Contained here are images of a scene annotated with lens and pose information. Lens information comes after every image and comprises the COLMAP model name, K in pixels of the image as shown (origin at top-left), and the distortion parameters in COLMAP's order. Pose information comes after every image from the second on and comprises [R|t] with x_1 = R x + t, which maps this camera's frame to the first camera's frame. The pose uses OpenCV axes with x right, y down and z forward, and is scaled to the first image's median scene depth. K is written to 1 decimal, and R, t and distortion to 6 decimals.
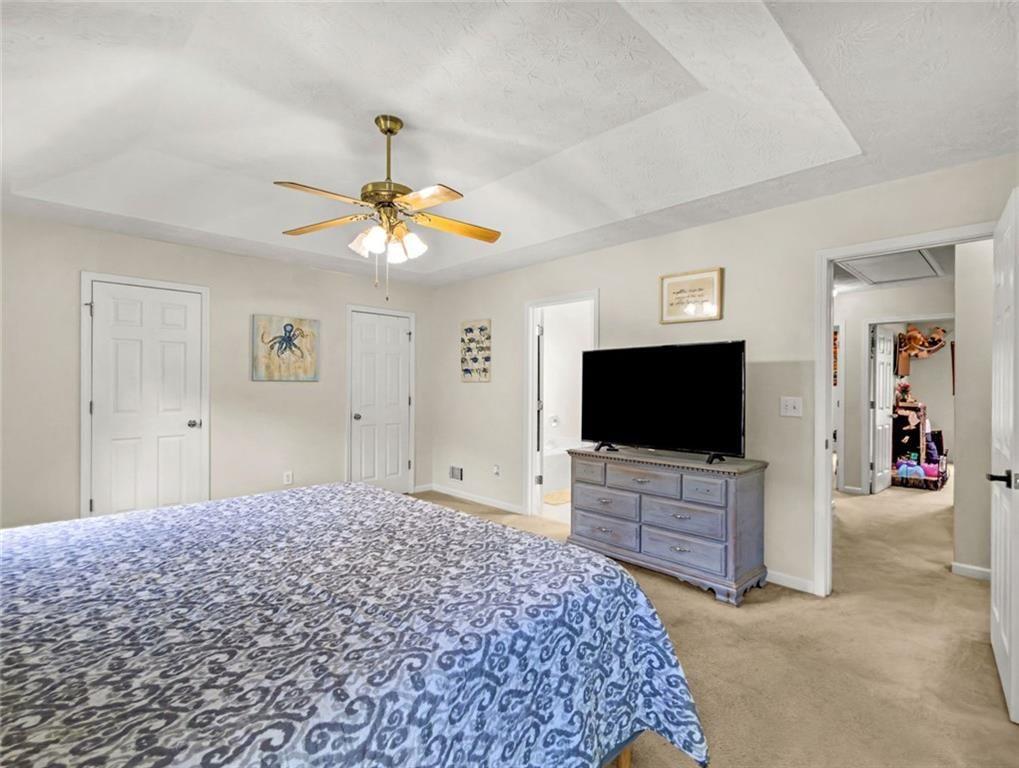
lens RADIAL K [[485.4, 0, 509.5], [0, 485.4, 384.0], [0, 0, 1]] dist [-0.033263, -0.000112]
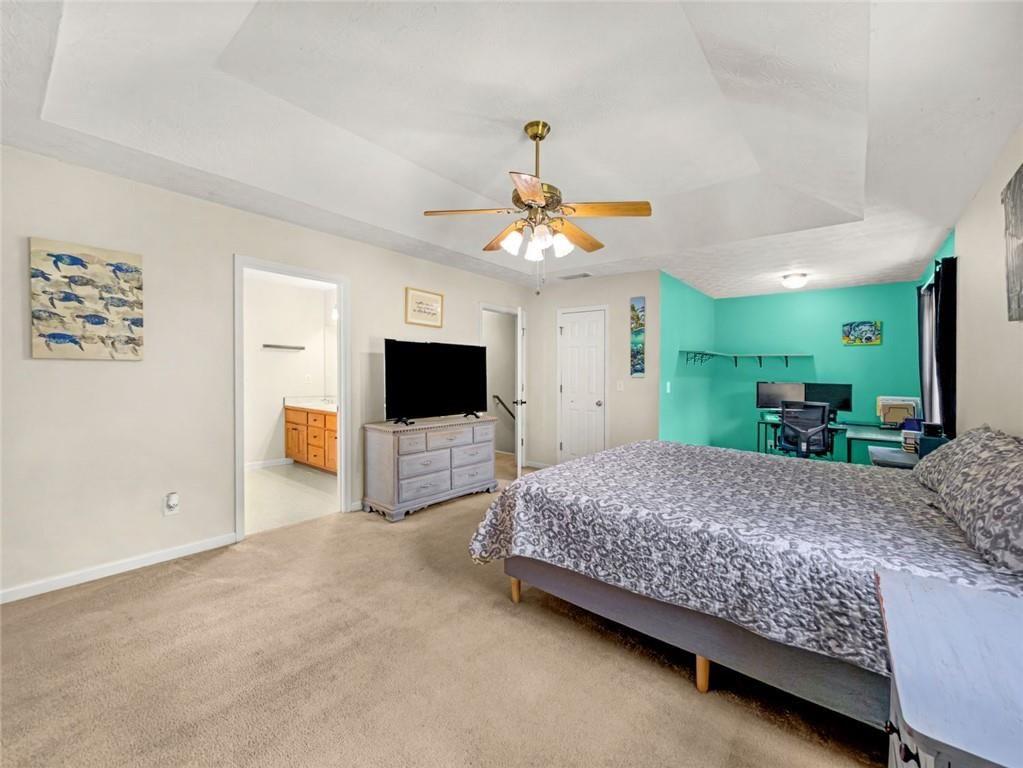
lens RADIAL K [[413.1, 0, 511.5], [0, 413.1, 384.0], [0, 0, 1]] dist [0.000609, 0.000213]
pose [[-0.097912, -0.024764, 0.994887, -0.739402], [-0.011359, 0.999653, 0.023764, 0.008210], [-0.995130, -0.008974, -0.098159, 0.735389]]
